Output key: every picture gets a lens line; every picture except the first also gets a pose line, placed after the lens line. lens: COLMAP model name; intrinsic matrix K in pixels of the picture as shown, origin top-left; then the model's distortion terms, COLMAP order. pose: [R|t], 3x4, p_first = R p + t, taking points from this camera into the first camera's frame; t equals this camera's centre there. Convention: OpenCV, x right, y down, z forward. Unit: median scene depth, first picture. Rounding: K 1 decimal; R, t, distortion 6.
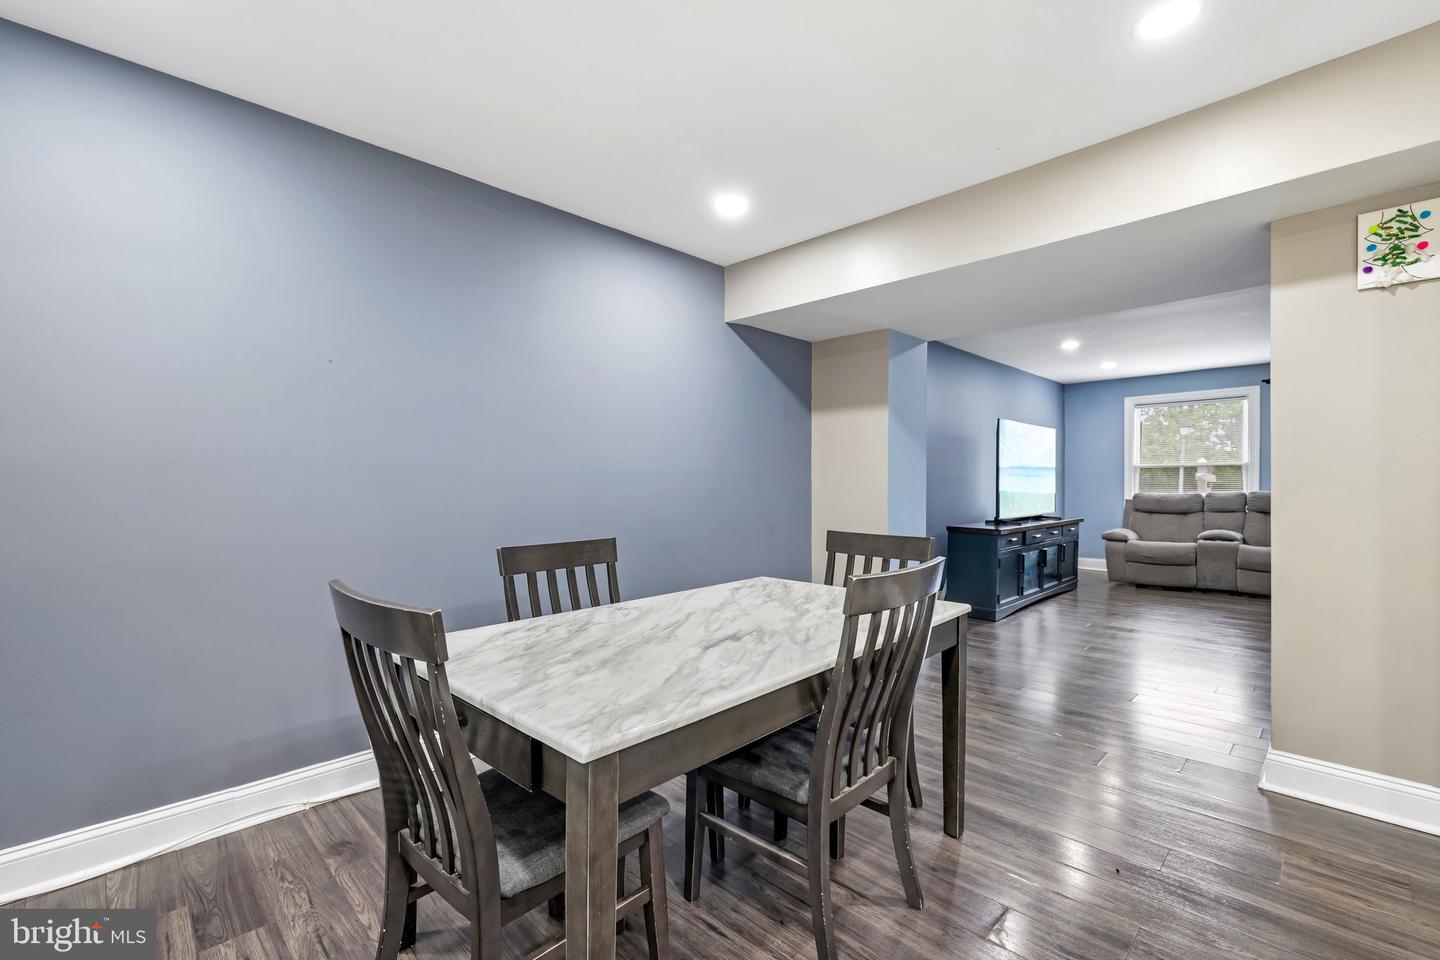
lens RADIAL K [[622.1, 0, 710.3], [0, 622.1, 485.9], [0, 0, 1]] dist [0.003453, -0.000003]
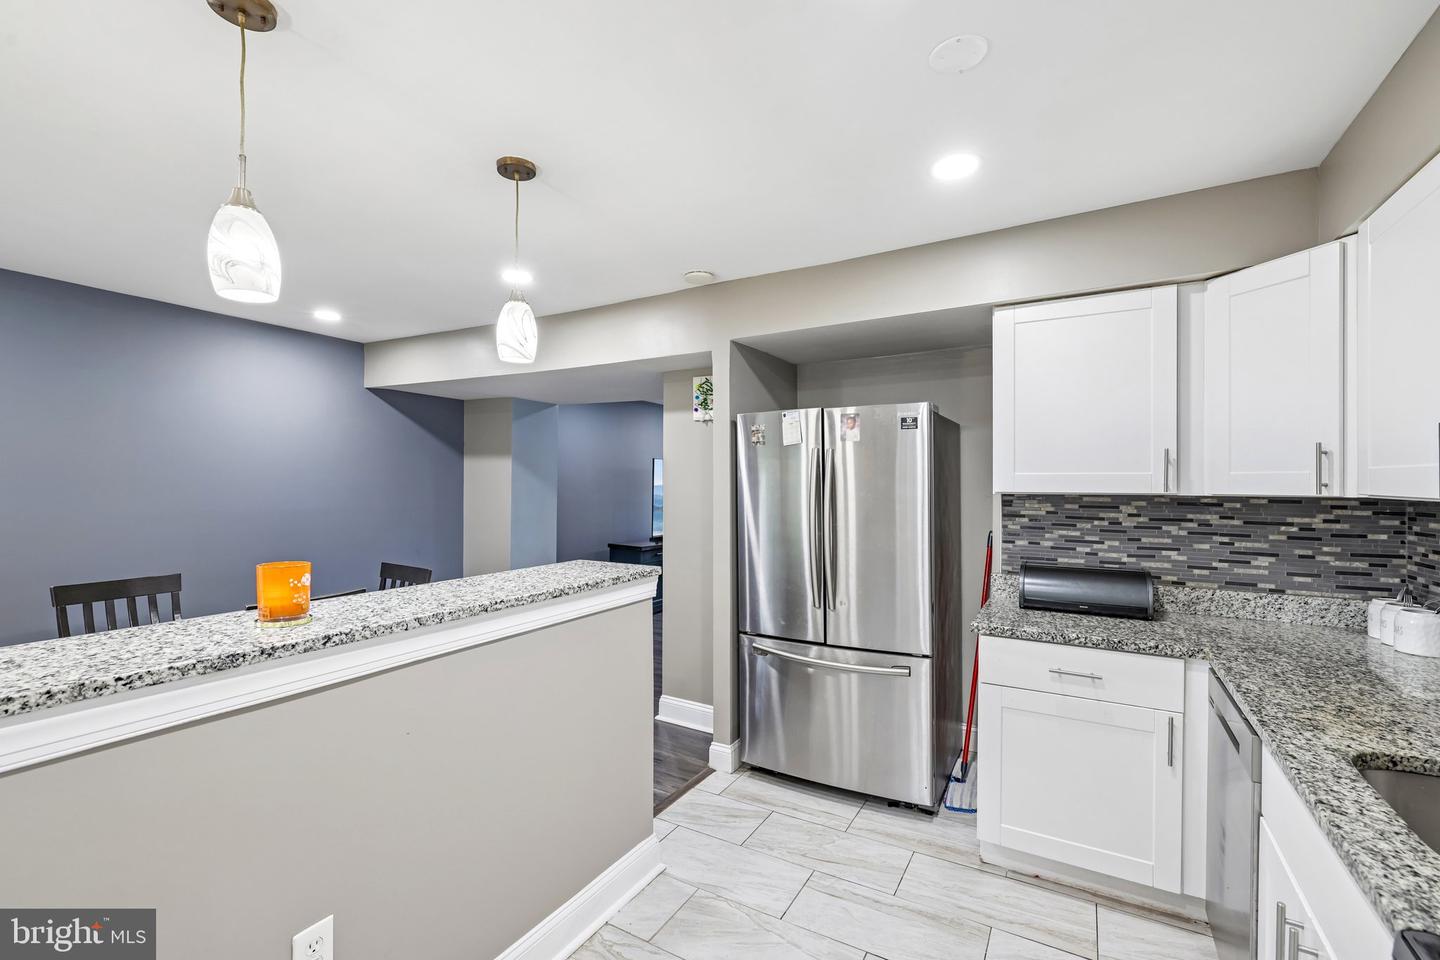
lens RADIAL K [[622.1, 0, 719.8], [0, 622.1, 485.7], [0, 0, 1]] dist [0.003453, -0.000003]
pose [[0.965856, 0.016040, 0.258584, 0.418193], [-0.016906, 0.999856, 0.001126, -0.086652], [-0.258529, -0.005459, 0.965988, -0.416764]]
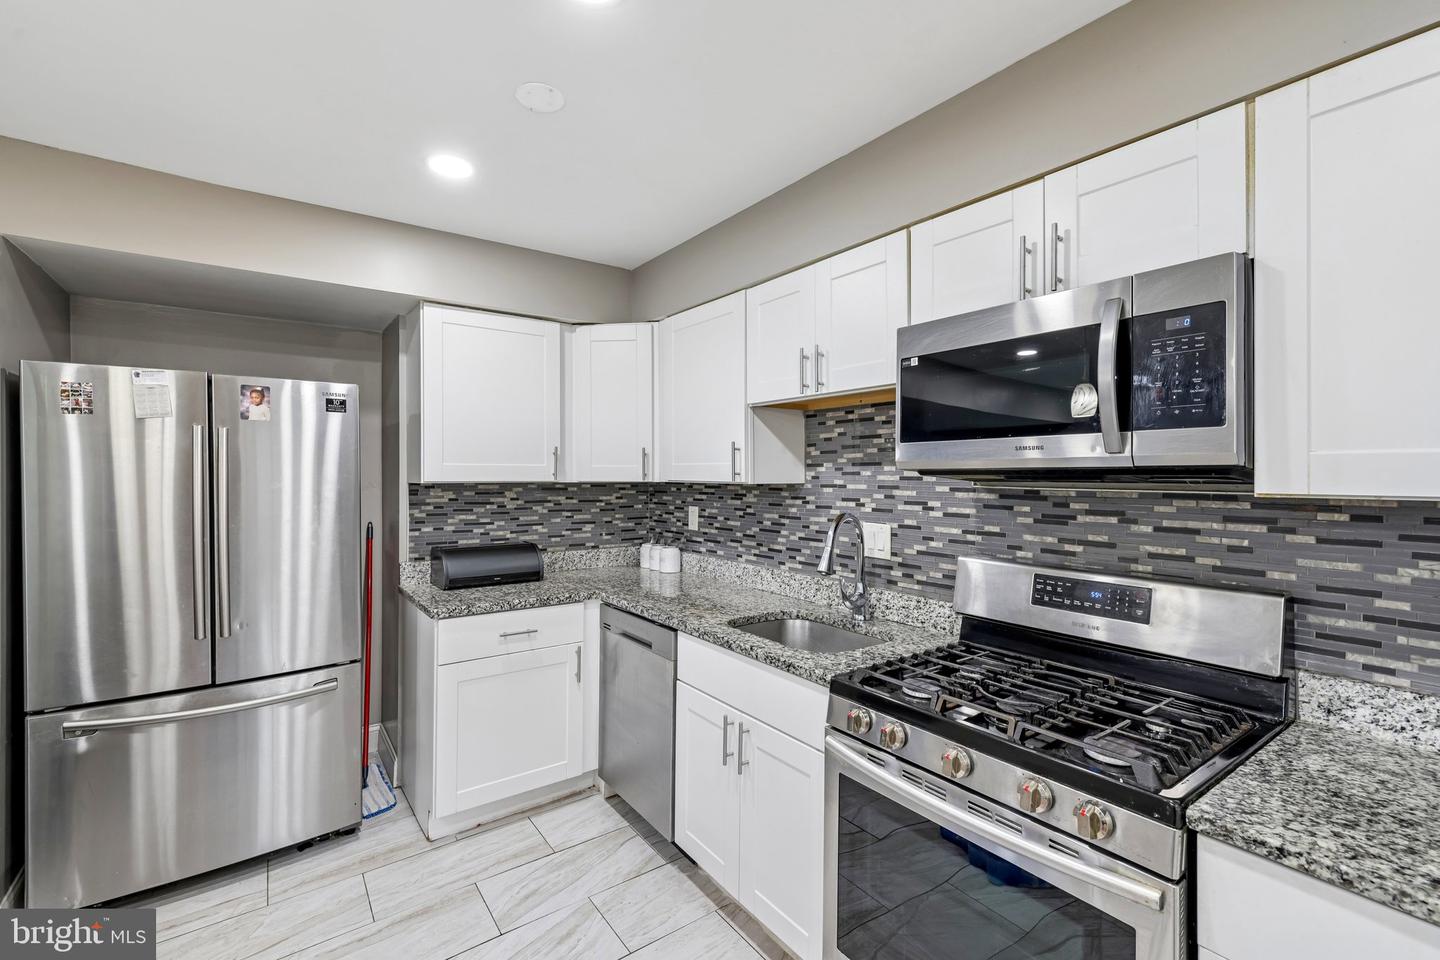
lens RADIAL K [[622.1, 0, 713.6], [0, 622.1, 474.6], [0, 0, 1]] dist [0.003453, -0.000003]
pose [[0.152159, 0.015665, 0.988232, 0.228159], [-0.005464, 0.999872, -0.015008, -0.082825], [-0.988341, -0.003116, 0.152225, -0.254112]]
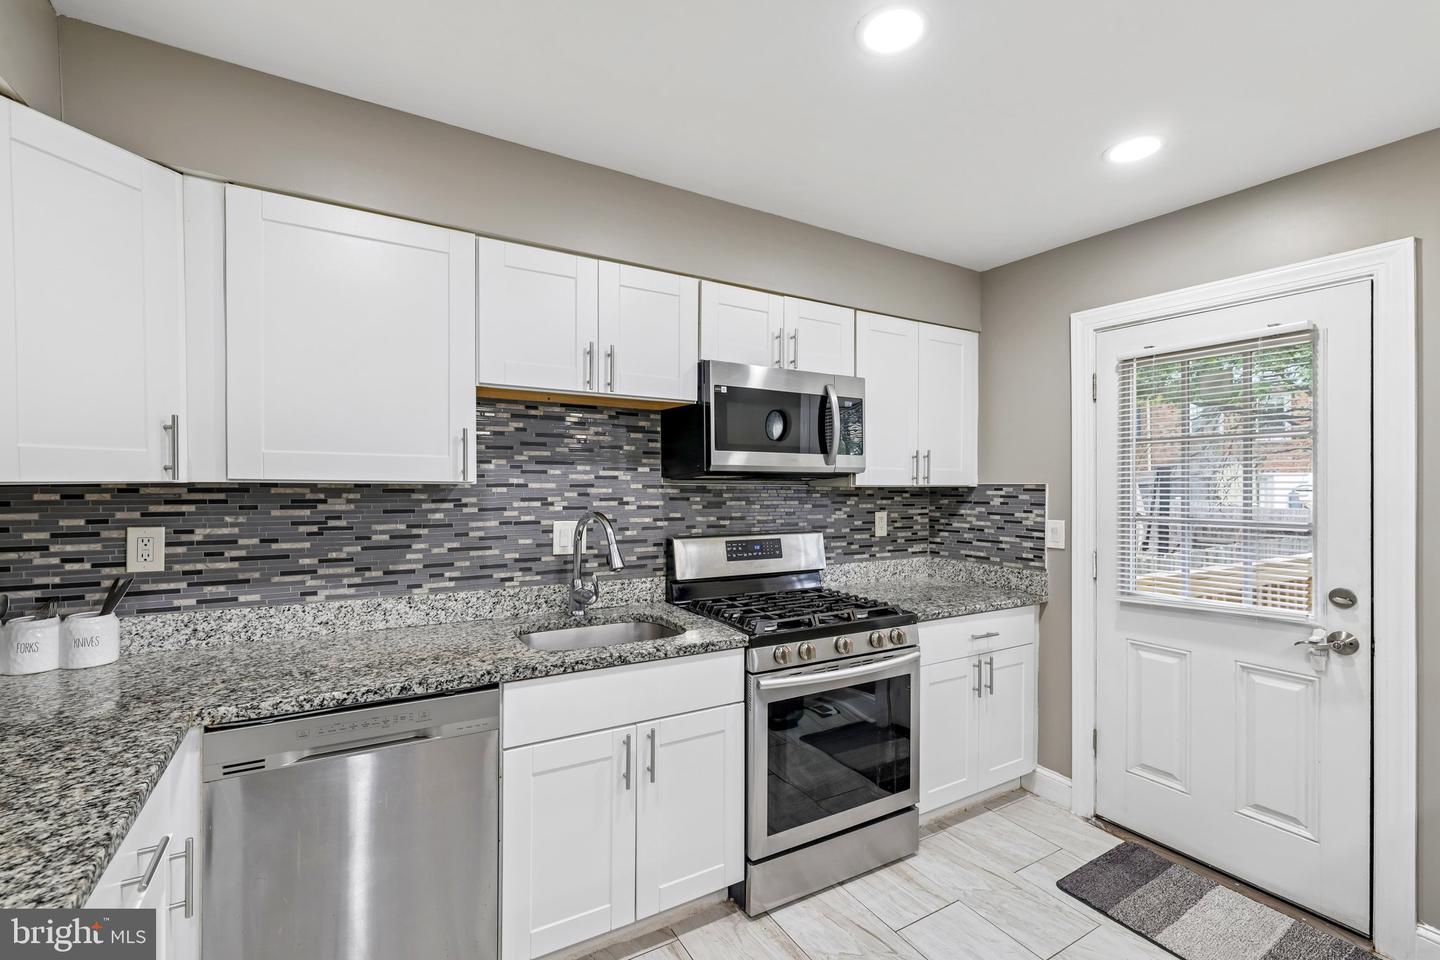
lens RADIAL K [[622.1, 0, 714.0], [0, 622.1, 486.1], [0, 0, 1]] dist [0.003453, -0.000003]
pose [[-0.968095, -0.000029, 0.250583, 0.585230], [0.002428, 0.999952, 0.009496, -0.086023], [-0.250571, 0.009801, -0.968048, 0.295476]]
